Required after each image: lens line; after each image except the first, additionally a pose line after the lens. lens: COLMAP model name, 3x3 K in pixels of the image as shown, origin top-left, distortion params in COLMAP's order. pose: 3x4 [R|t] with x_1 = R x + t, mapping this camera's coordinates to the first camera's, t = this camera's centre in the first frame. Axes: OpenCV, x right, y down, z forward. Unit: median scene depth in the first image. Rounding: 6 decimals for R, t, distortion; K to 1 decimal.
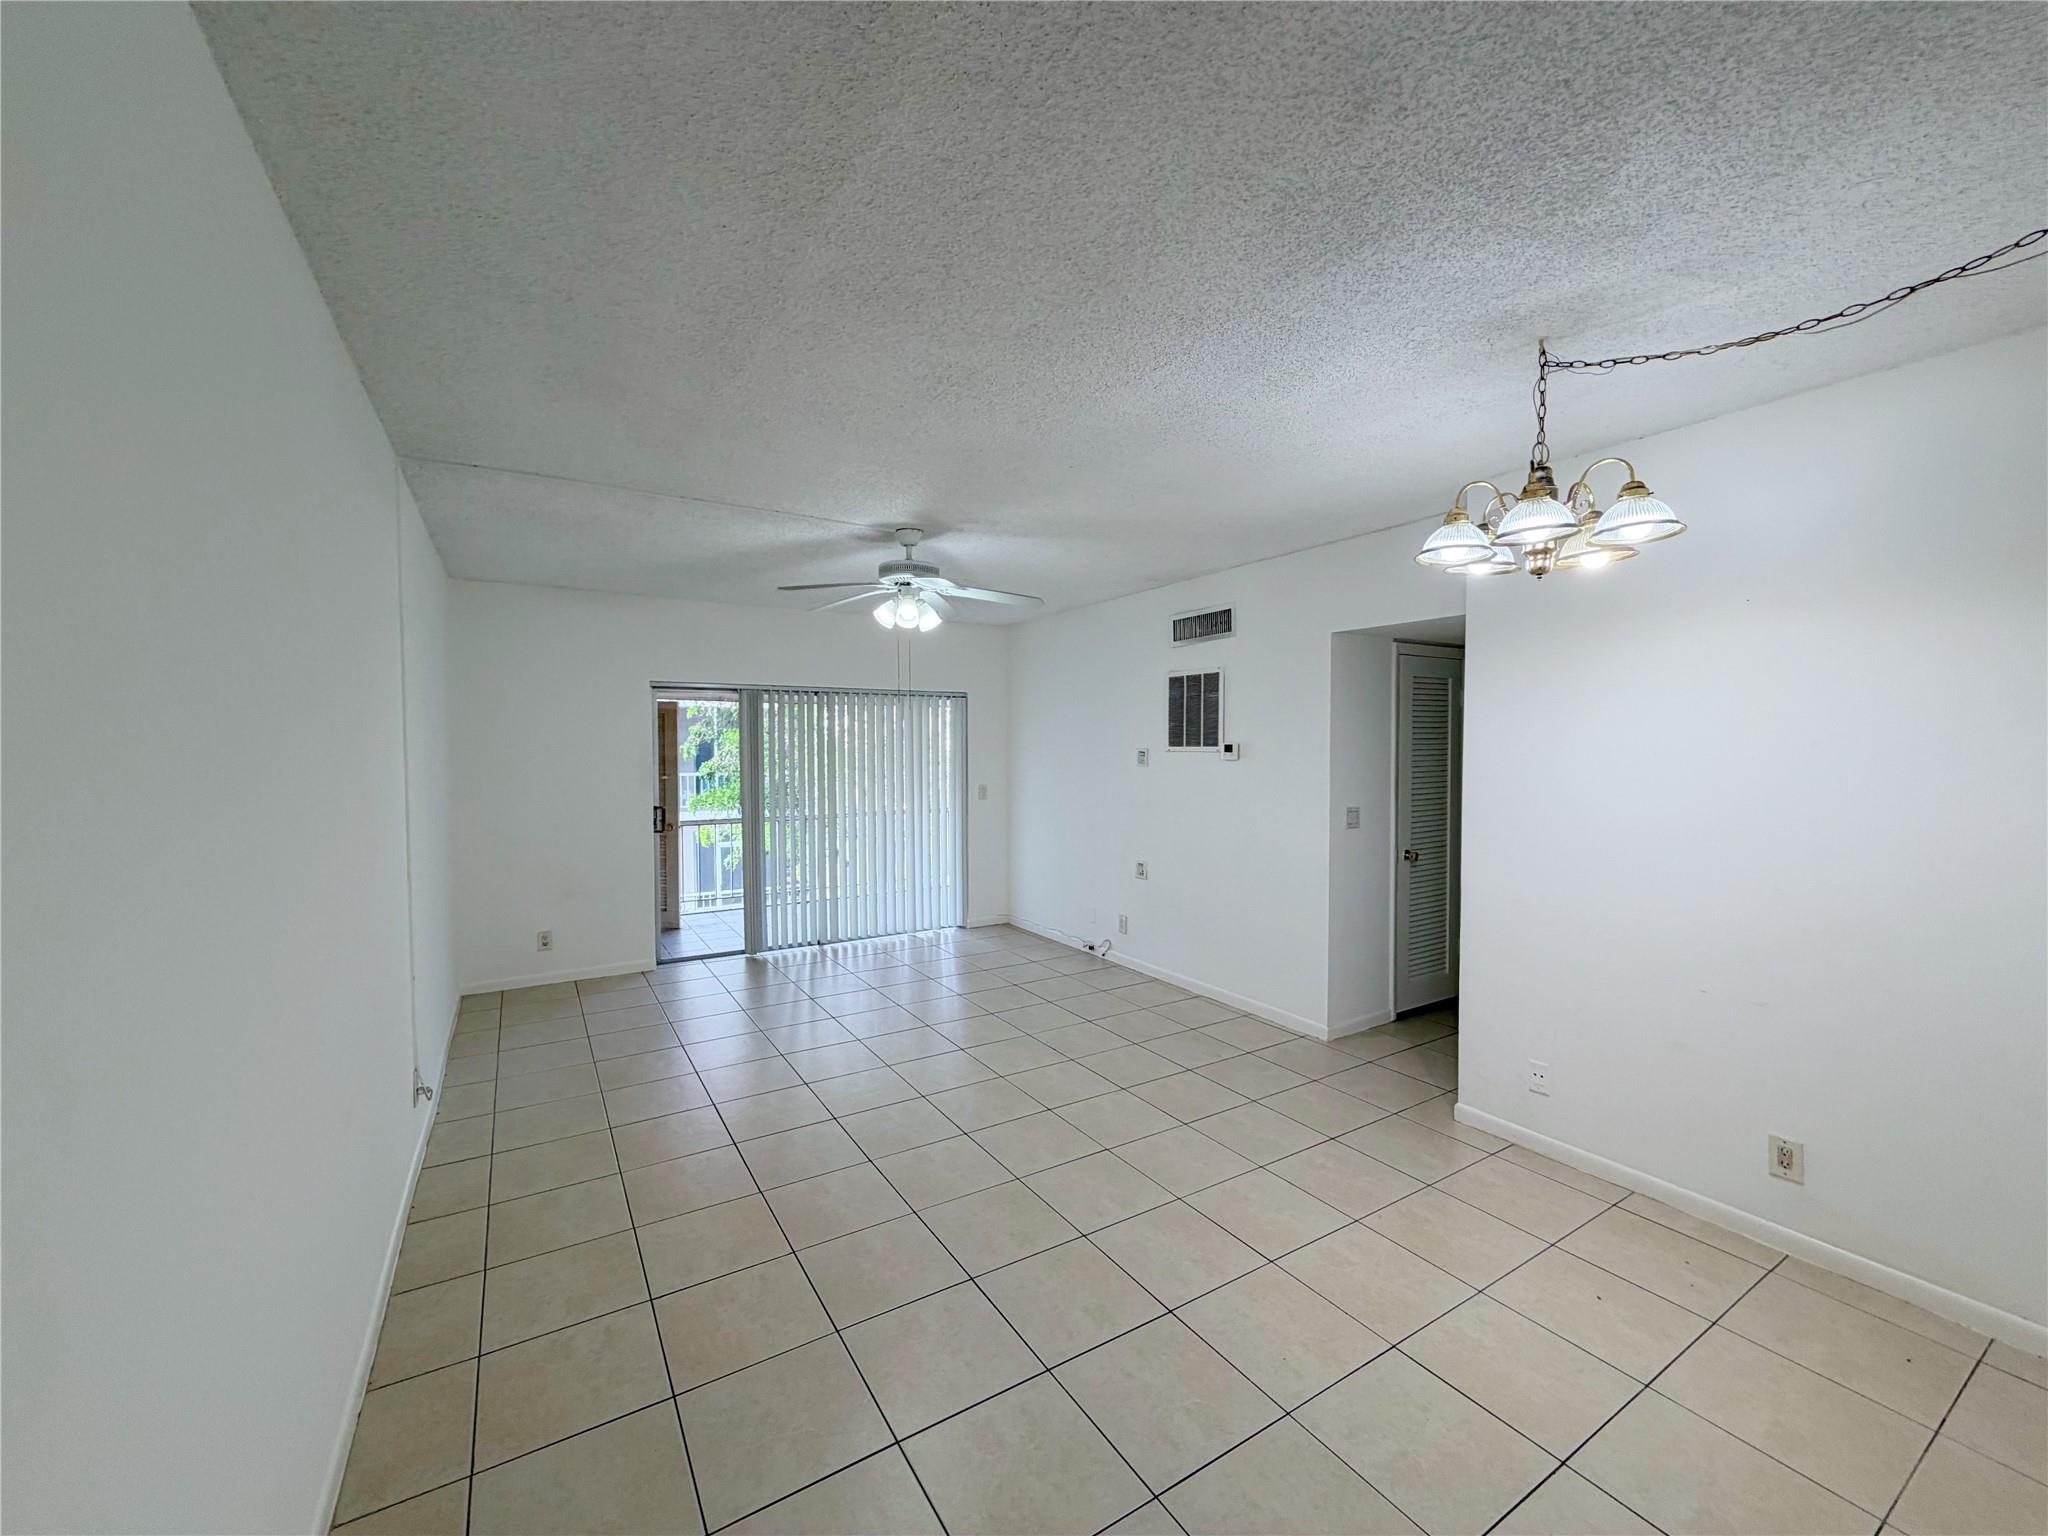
lens RADIAL K [[812.5, 0, 1013.5], [0, 812.5, 768.2], [0, 0, 1]] dist [0.003774, 0.000509]
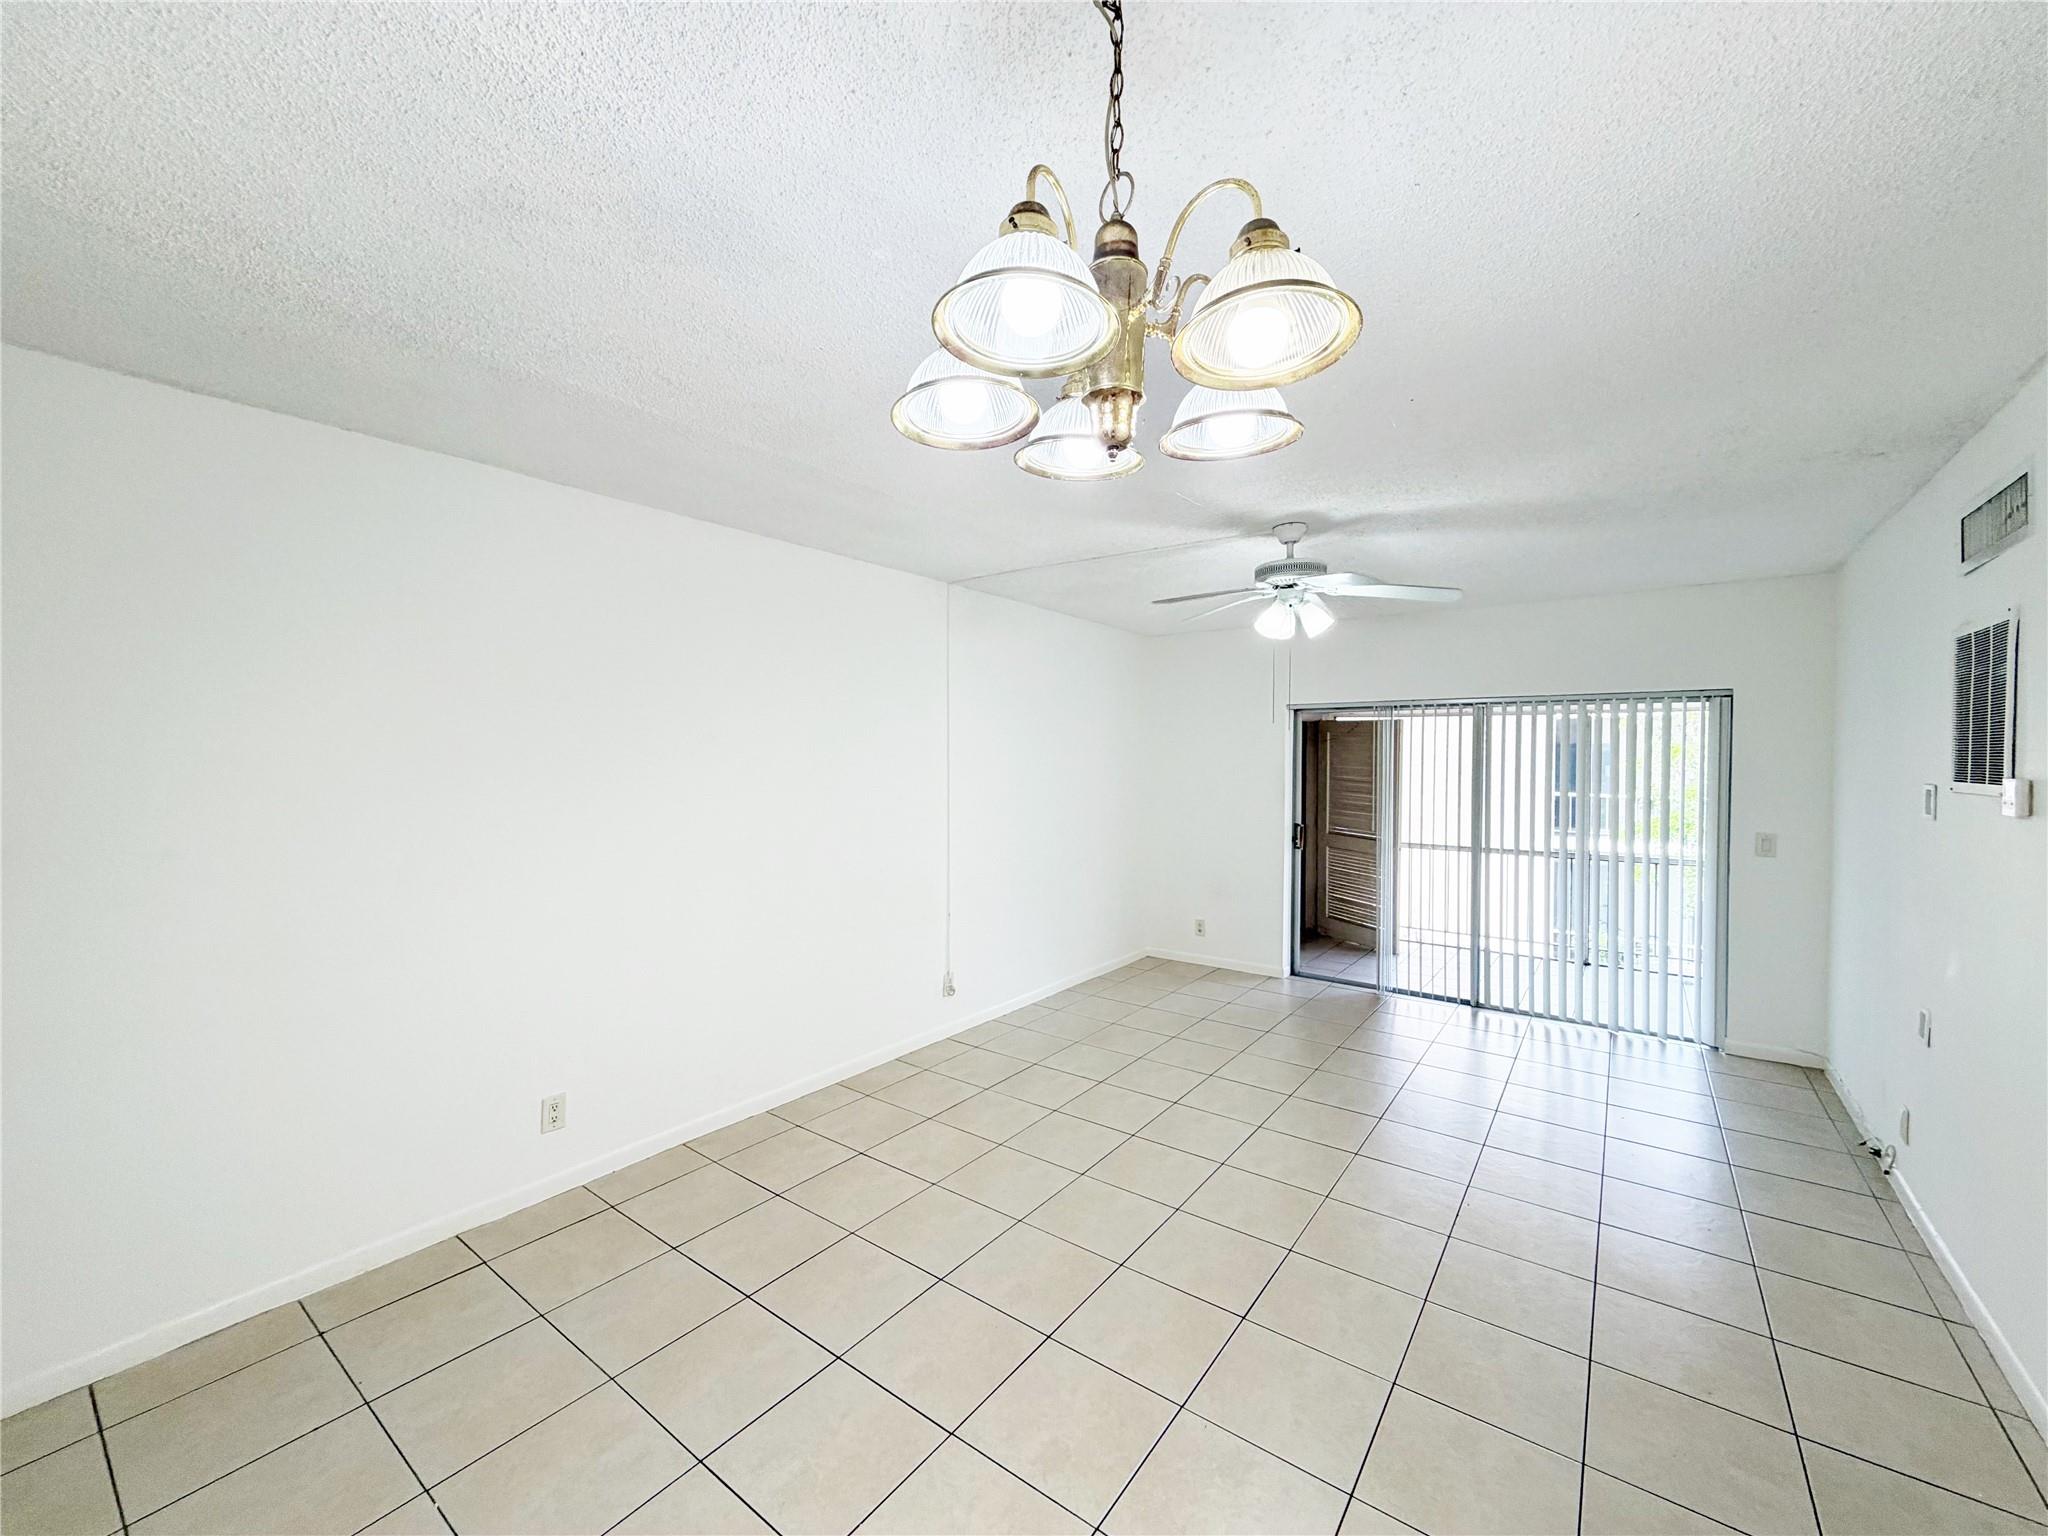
lens RADIAL K [[812.5, 0, 1037.2], [0, 812.5, 768.8], [0, 0, 1]] dist [0.003774, 0.000509]
pose [[0.386495, 0.017747, -0.922121, 0.432368], [-0.031501, 0.999486, 0.006032, -0.020776], [0.921754, 0.026716, 0.386855, 0.313694]]
